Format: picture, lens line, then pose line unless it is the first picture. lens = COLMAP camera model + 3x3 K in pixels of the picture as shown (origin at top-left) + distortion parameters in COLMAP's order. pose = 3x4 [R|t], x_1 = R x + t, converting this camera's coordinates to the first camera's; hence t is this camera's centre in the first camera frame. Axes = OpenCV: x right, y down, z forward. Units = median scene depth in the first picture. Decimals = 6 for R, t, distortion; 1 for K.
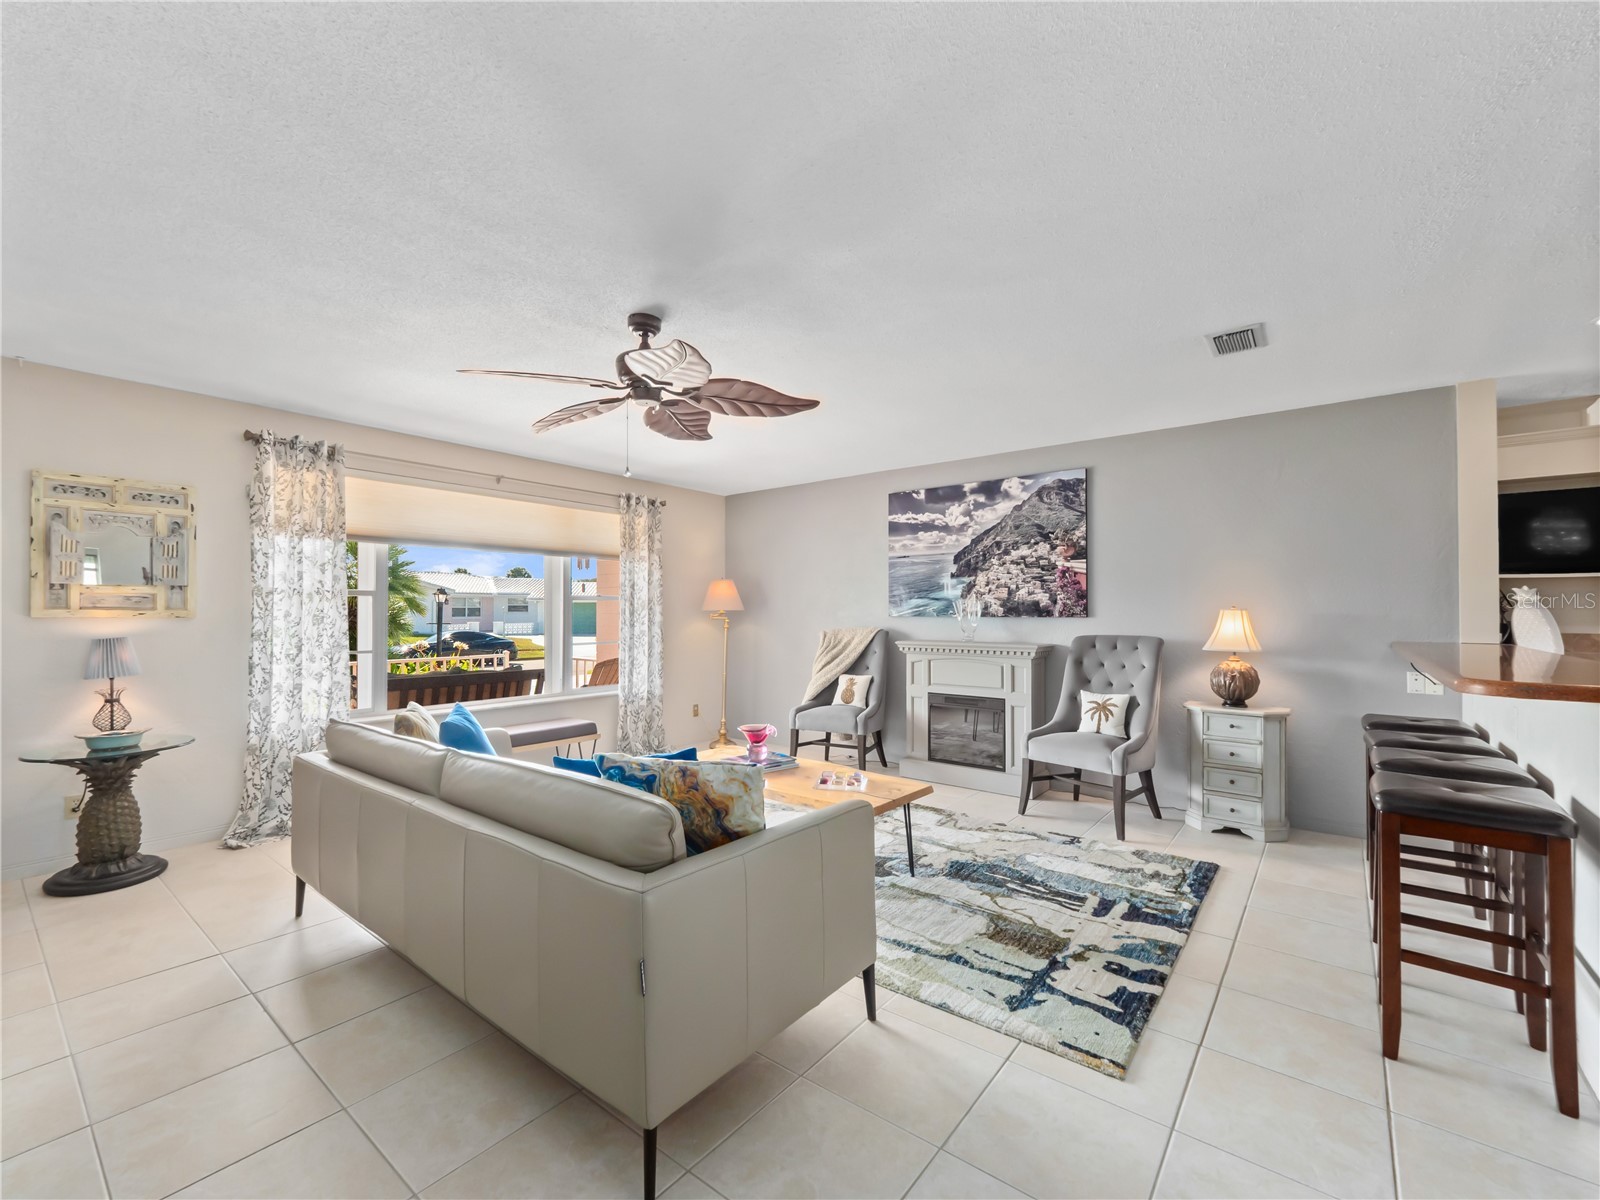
lens RADIAL K [[677.0, 0, 784.6], [0, 677.0, 601.8], [0, 0, 1]] dist [-0.000982, -0.004522]
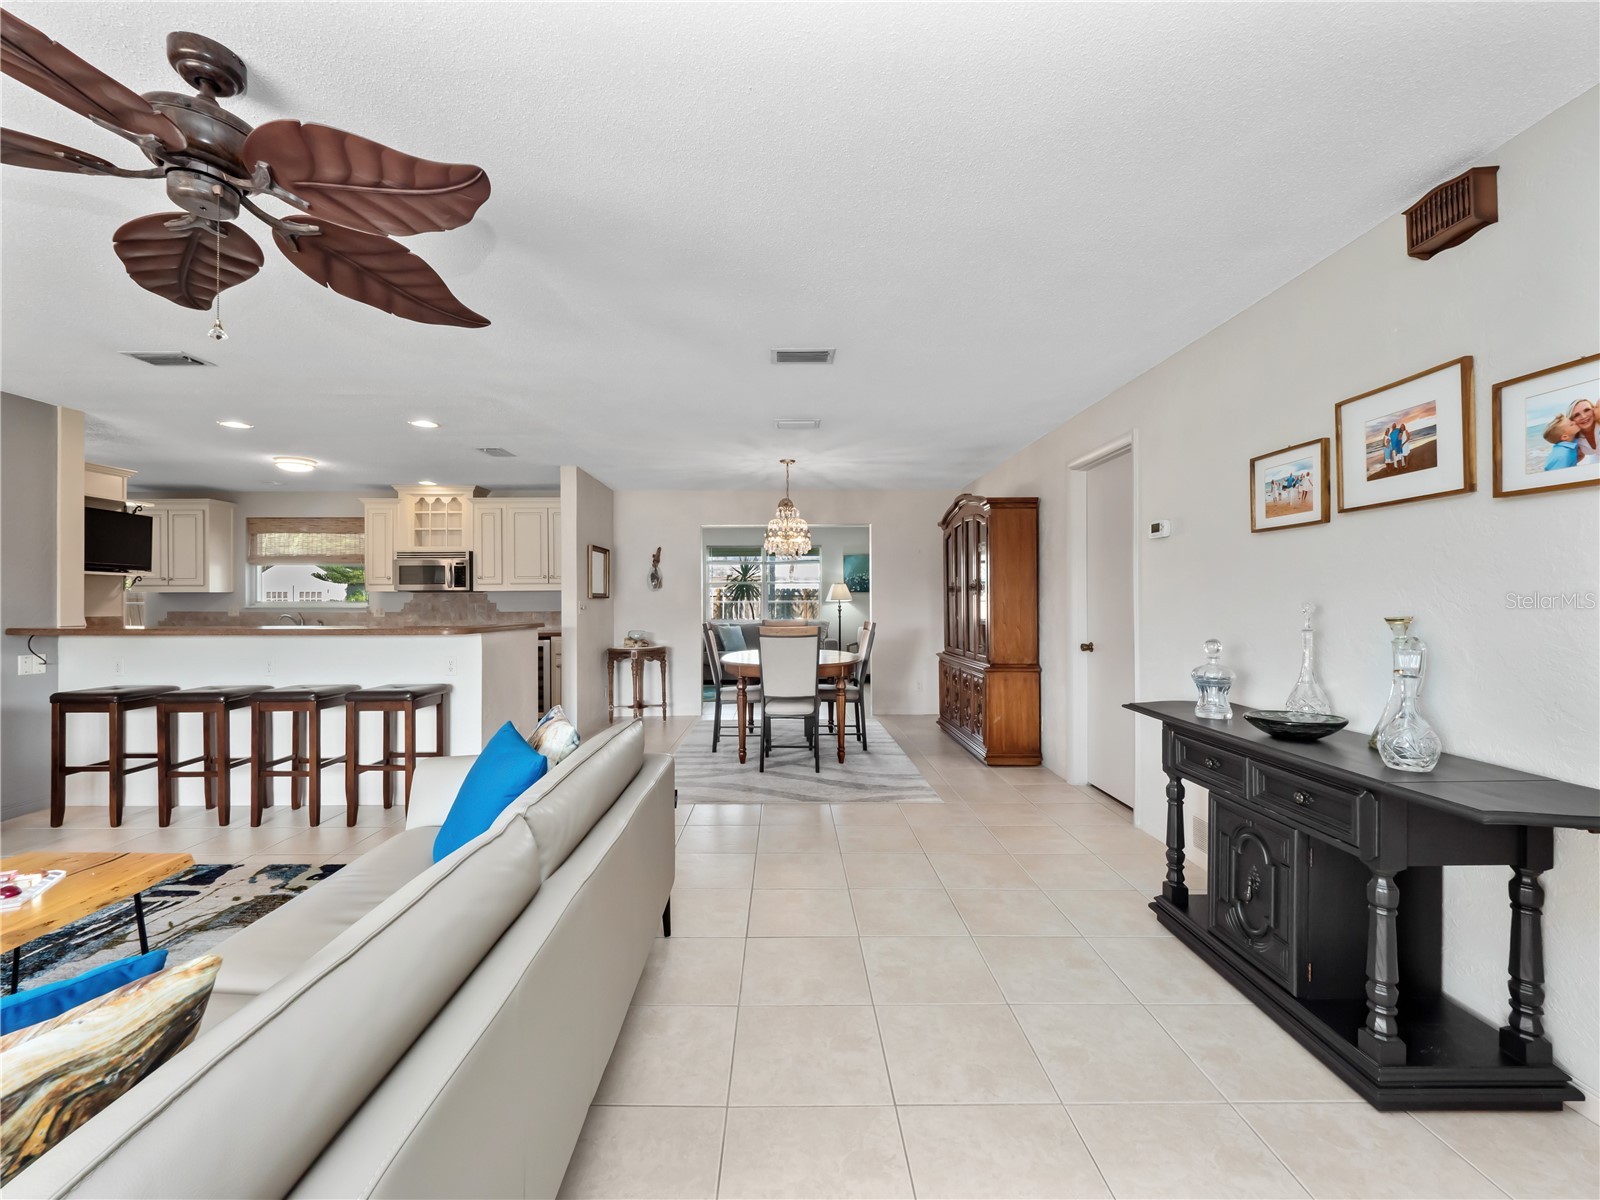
lens RADIAL K [[670.2, 0, 787.5], [0, 670.2, 594.4], [0, 0, 1]] dist [0.016339, -0.016665]
pose [[-0.634296, 0.011237, 0.773009, -0.516284], [-0.007145, 0.999766, -0.020396, 0.014415], [-0.773057, -0.018460, -0.634068, 0.552250]]
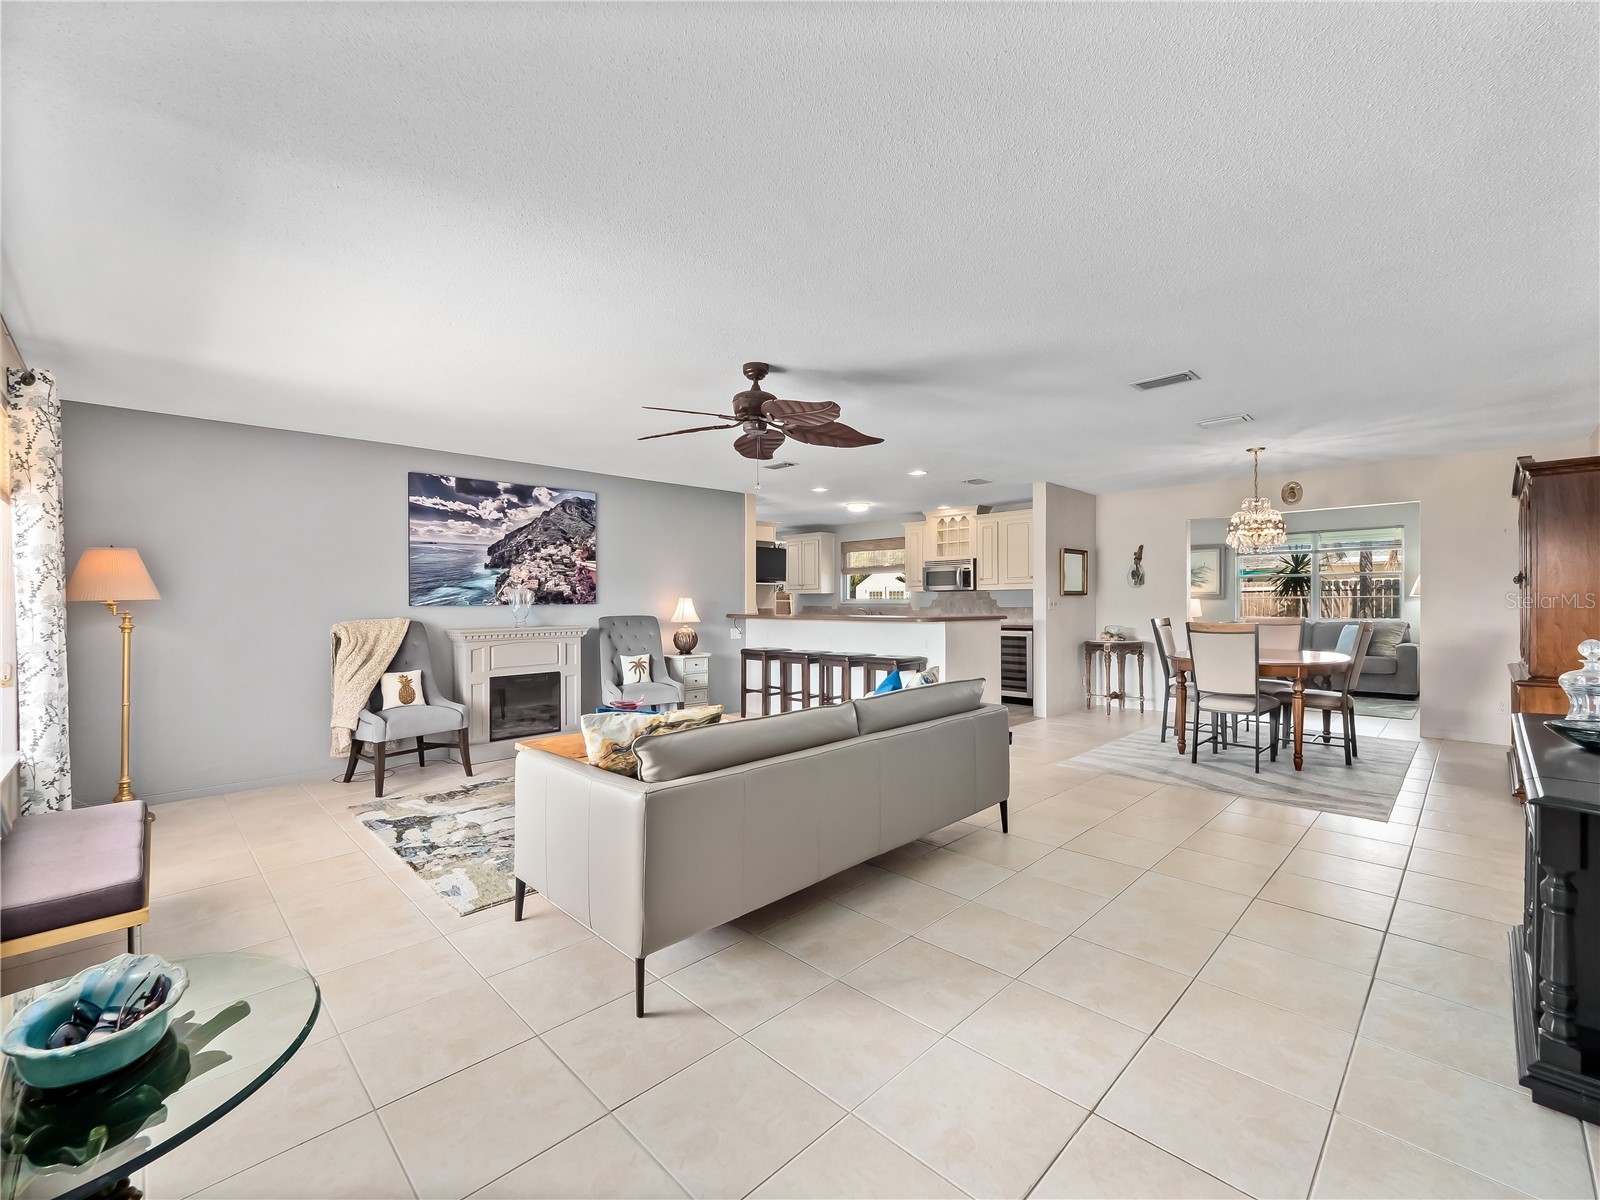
lens RADIAL K [[670.2, 0, 787.5], [0, 670.2, 594.4], [0, 0, 1]] dist [0.016339, -0.016665]
pose [[0.118602, 0.008767, 0.992903, -0.813603], [-0.007245, 0.999942, -0.007964, 0.011531], [-0.992915, -0.006249, 0.118659, 0.447555]]
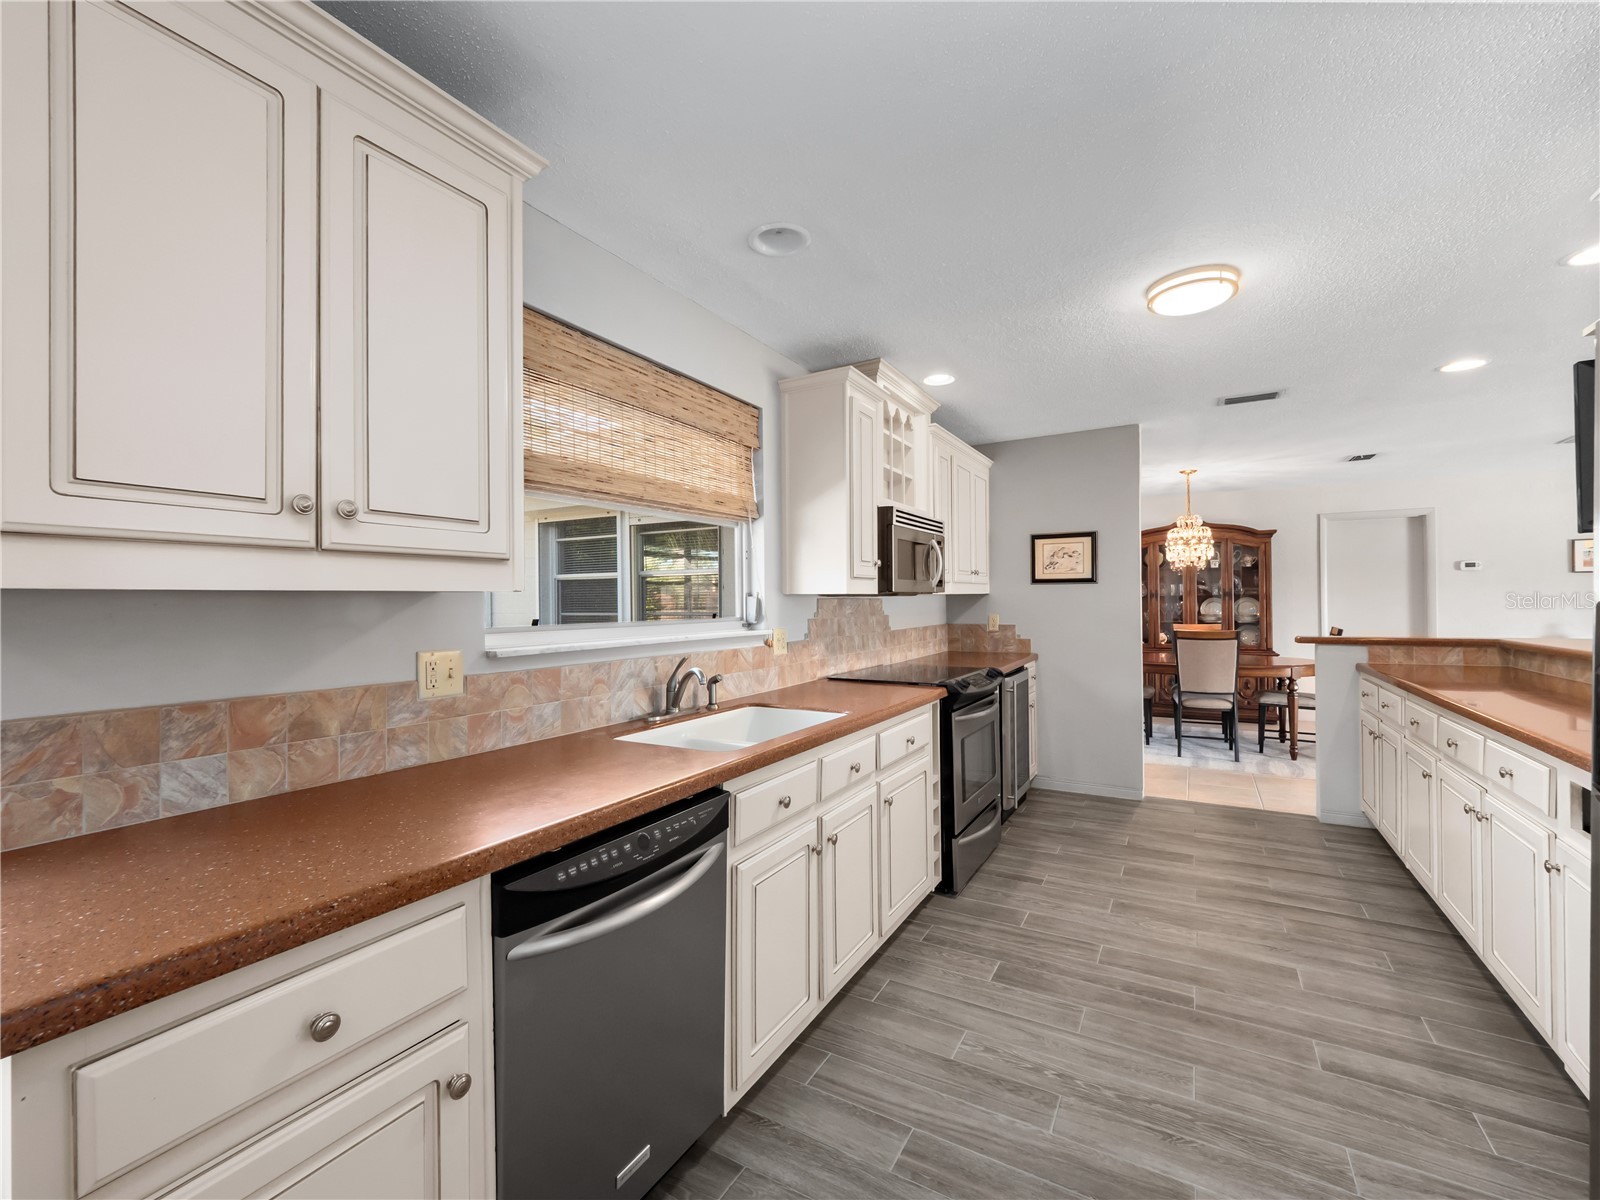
lens RADIAL K [[678.6, 0, 793.7], [0, 678.6, 594.2], [0, 0, 1]] dist [-0.003033, -0.000490]
pose [[-0.988875, 0.008173, -0.148527, 1.322289], [0.011362, 0.999723, -0.020630, -0.001970], [0.148317, -0.022088, -0.988693, 0.927271]]
